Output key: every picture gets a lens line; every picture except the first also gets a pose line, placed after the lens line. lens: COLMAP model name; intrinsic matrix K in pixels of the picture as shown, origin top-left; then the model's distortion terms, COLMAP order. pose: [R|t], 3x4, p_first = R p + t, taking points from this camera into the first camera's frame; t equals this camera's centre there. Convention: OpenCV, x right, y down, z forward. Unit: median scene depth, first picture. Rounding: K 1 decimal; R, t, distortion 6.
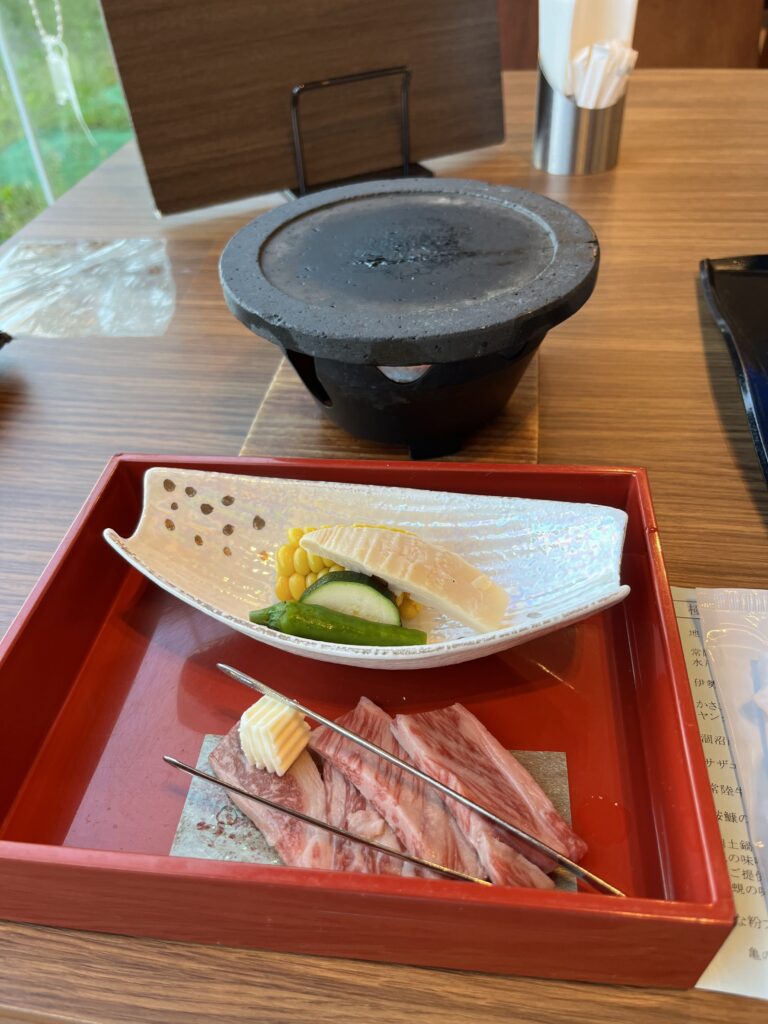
lens RADIAL K [[757.3, 0, 384.0], [0, 757.3, 512.0], [0, 0, 1]] dist [0.019807, -0.084376]
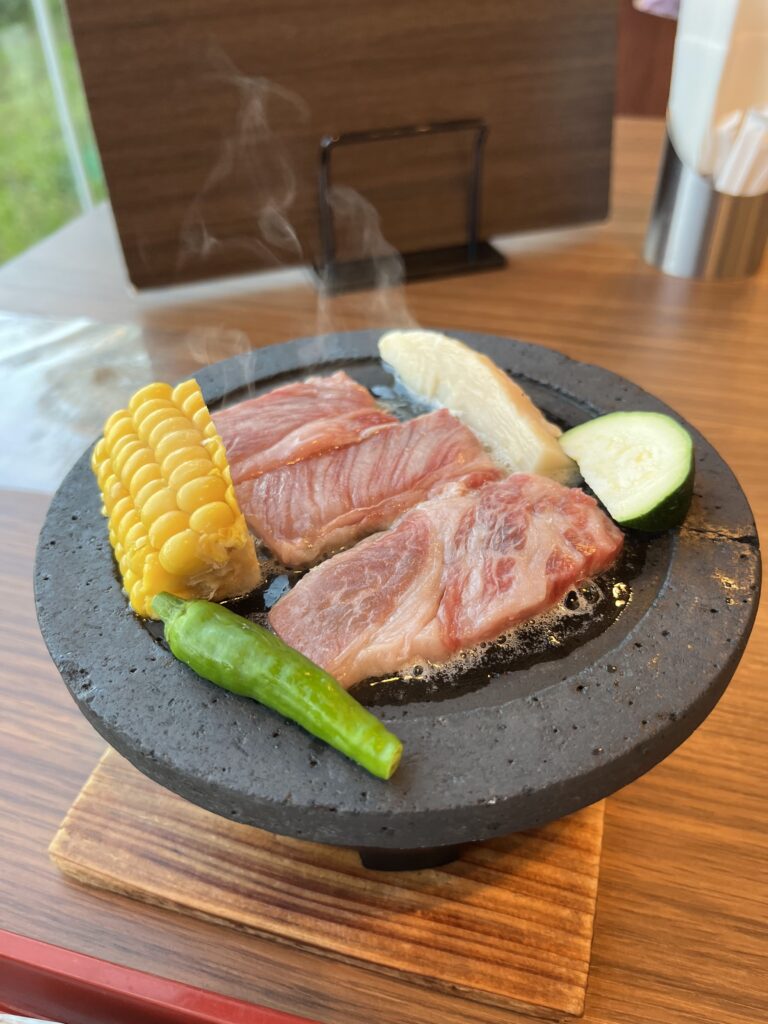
lens RADIAL K [[772.9, 0, 384.0], [0, 772.9, 512.0], [0, 0, 1]] dist [0.029396, -0.097060]
pose [[0.990259, 0.109081, -0.086536, 0.040761], [-0.110960, 0.993676, -0.017193, -0.182262], [0.084113, 0.026628, 0.996100, 0.246425]]
